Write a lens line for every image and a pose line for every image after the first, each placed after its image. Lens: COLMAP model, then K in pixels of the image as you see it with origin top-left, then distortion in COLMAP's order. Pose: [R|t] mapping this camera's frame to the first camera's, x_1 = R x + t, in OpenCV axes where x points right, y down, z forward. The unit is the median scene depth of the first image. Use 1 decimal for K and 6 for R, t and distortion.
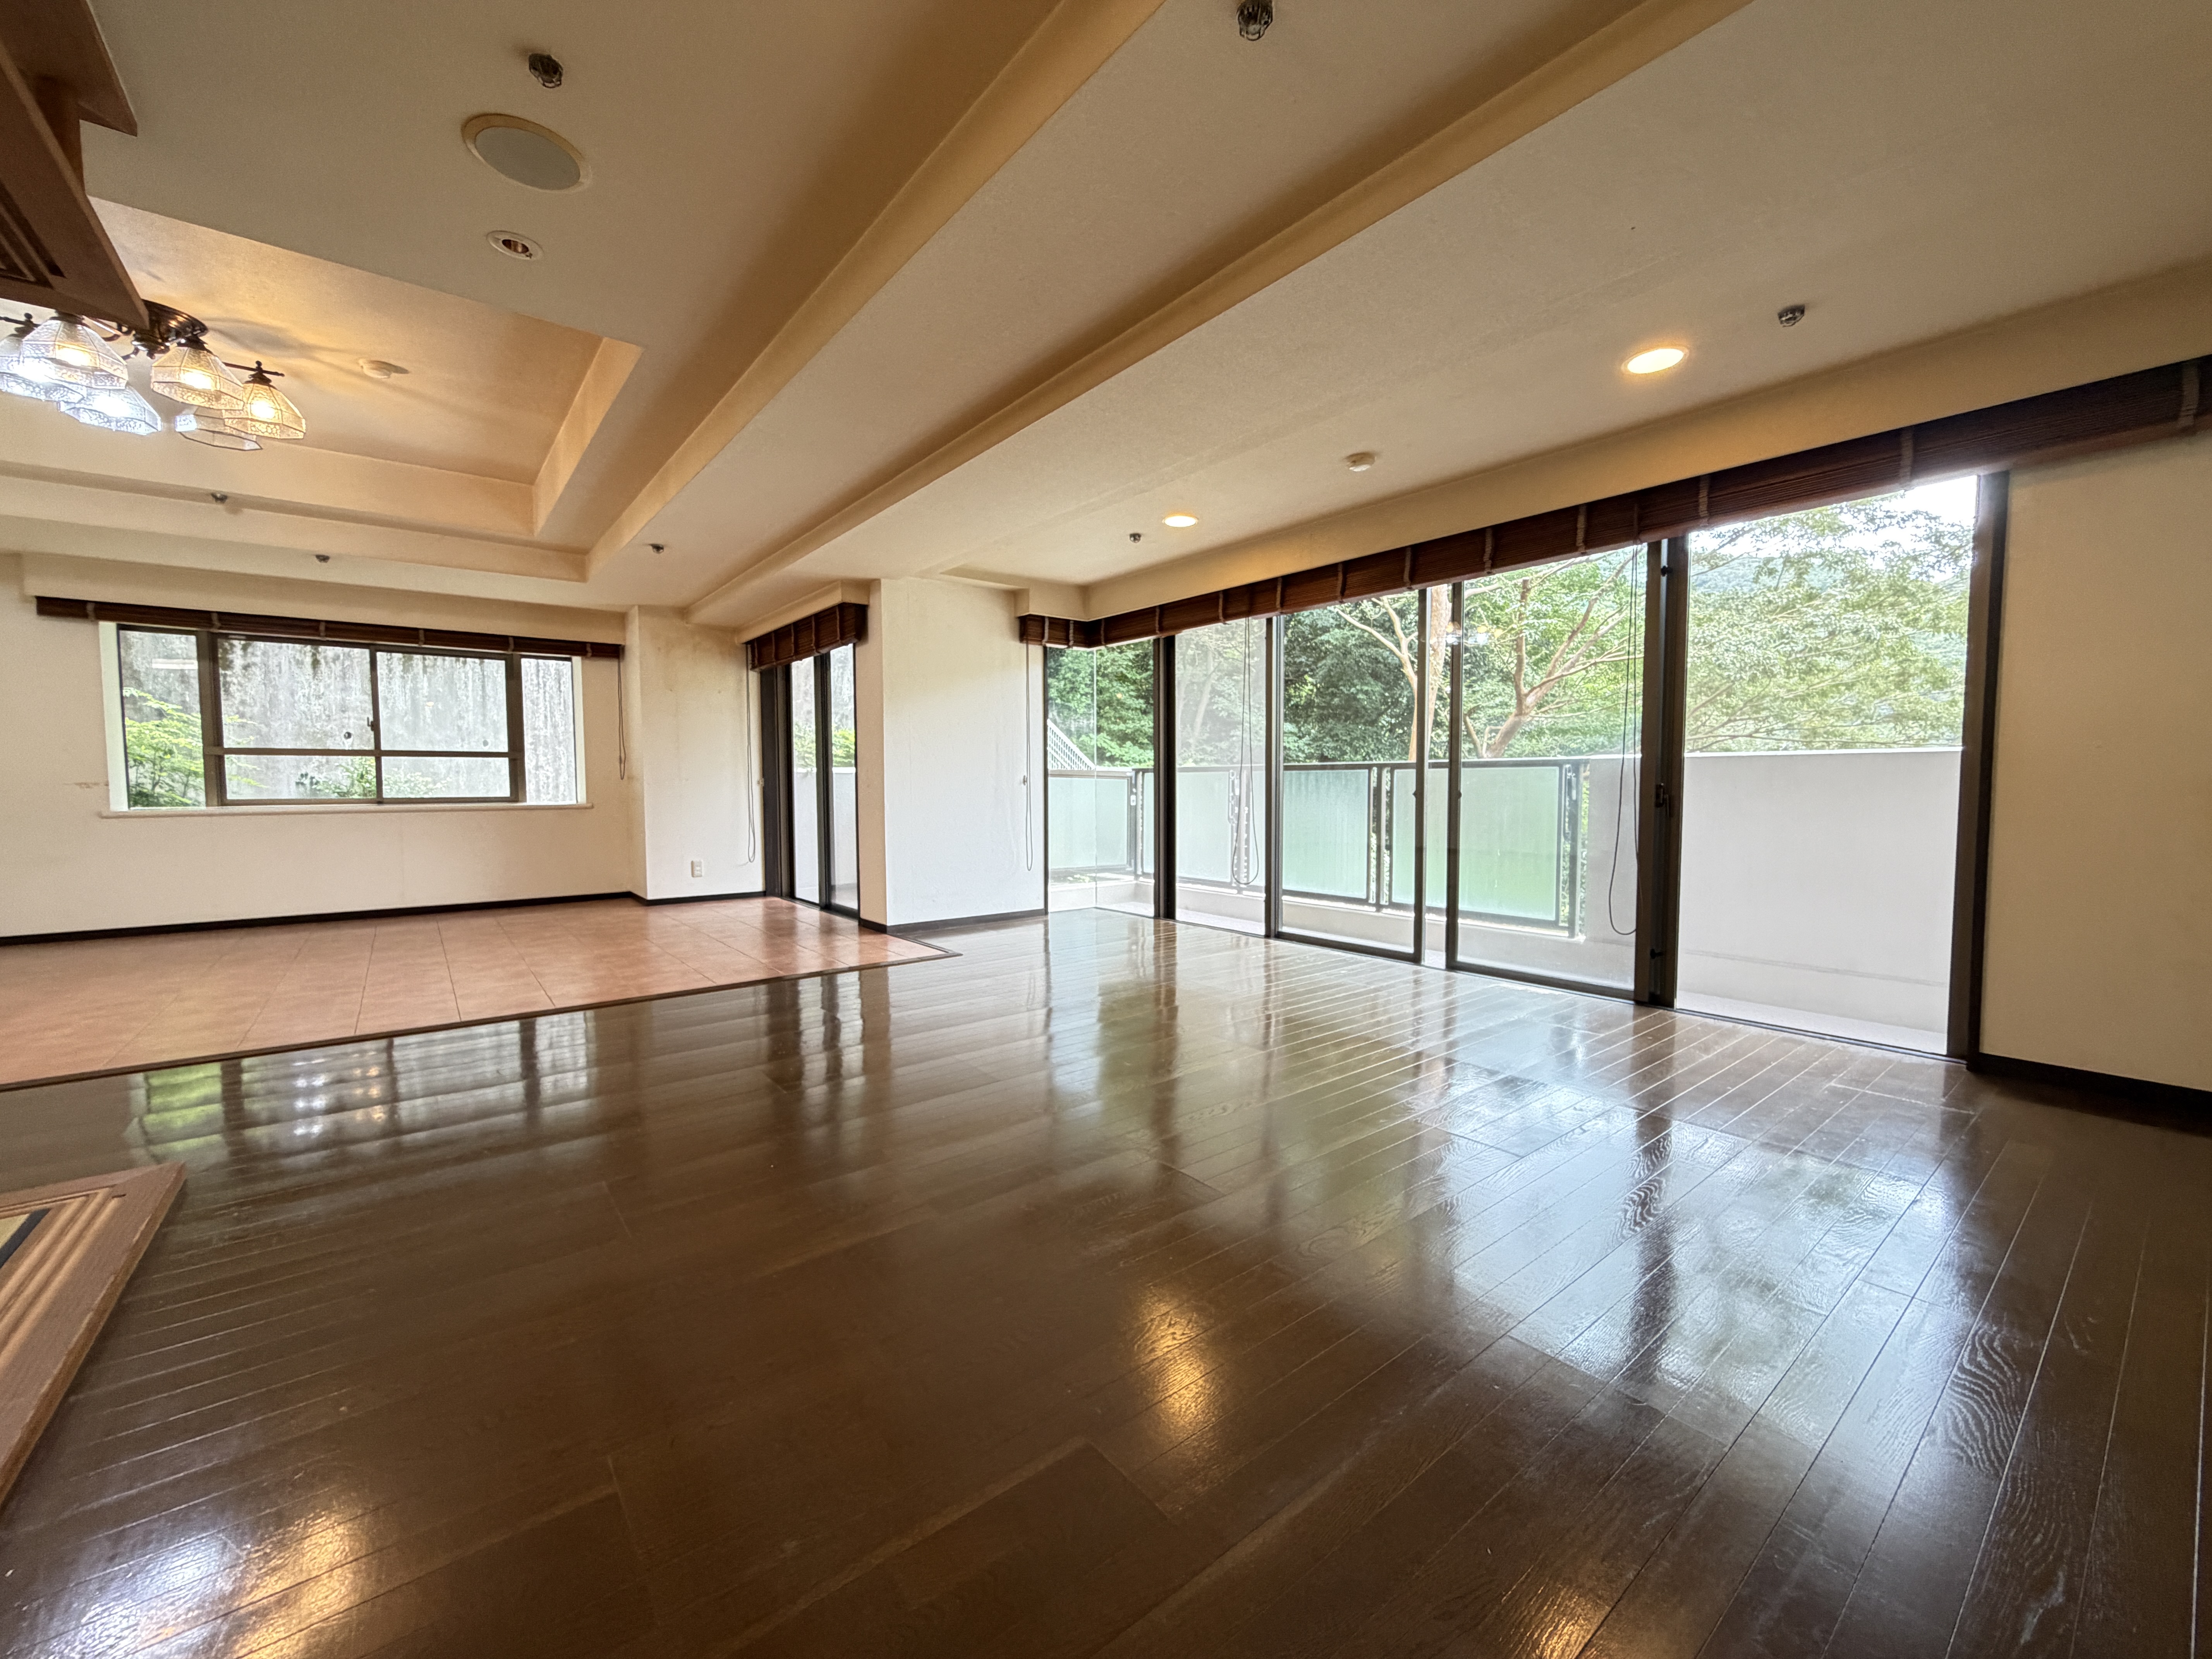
lens RADIAL K [[882.5, 0, 1097.3], [0, 882.5, 830.6], [0, 0, 1]] dist [-0.000281, -0.000169]
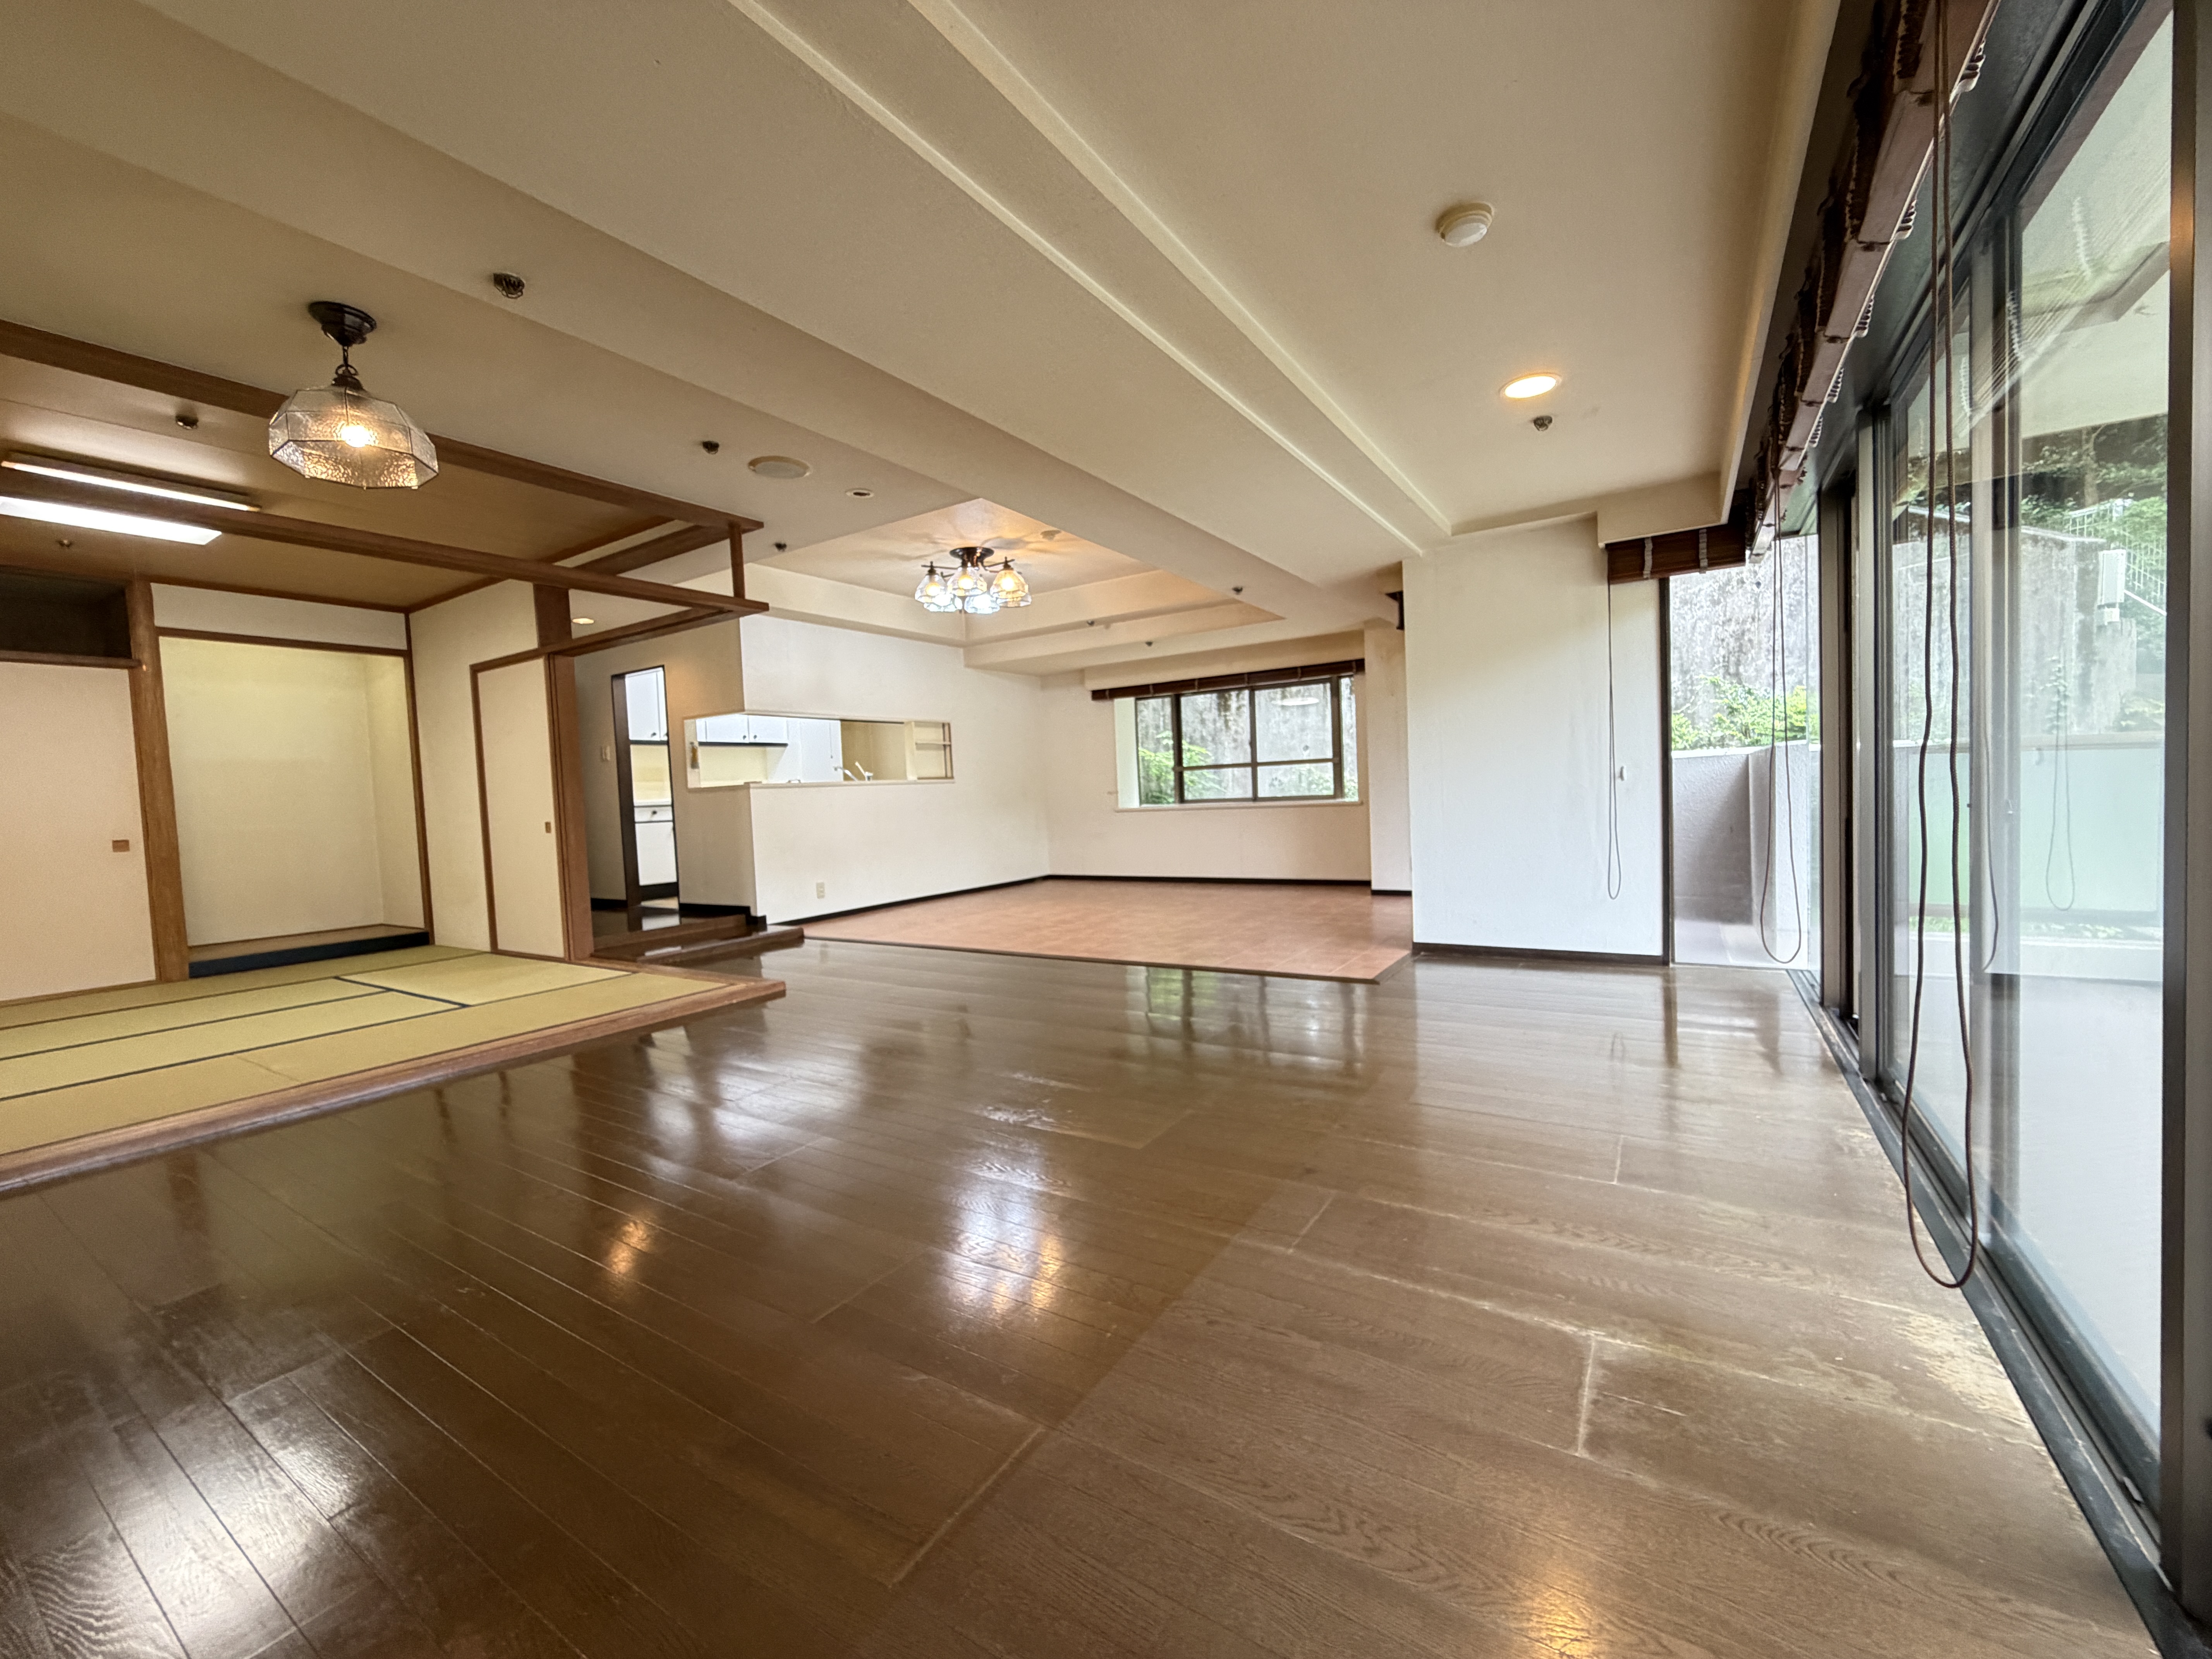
lens RADIAL K [[882.5, 0, 1097.3], [0, 882.5, 830.6], [0, 0, 1]] dist [-0.000281, -0.000169]
pose [[0.327296, 0.032242, -0.944372, 0.448300], [-0.008052, 0.999477, 0.031332, -0.028516], [0.944888, -0.002650, 0.327384, 0.349278]]
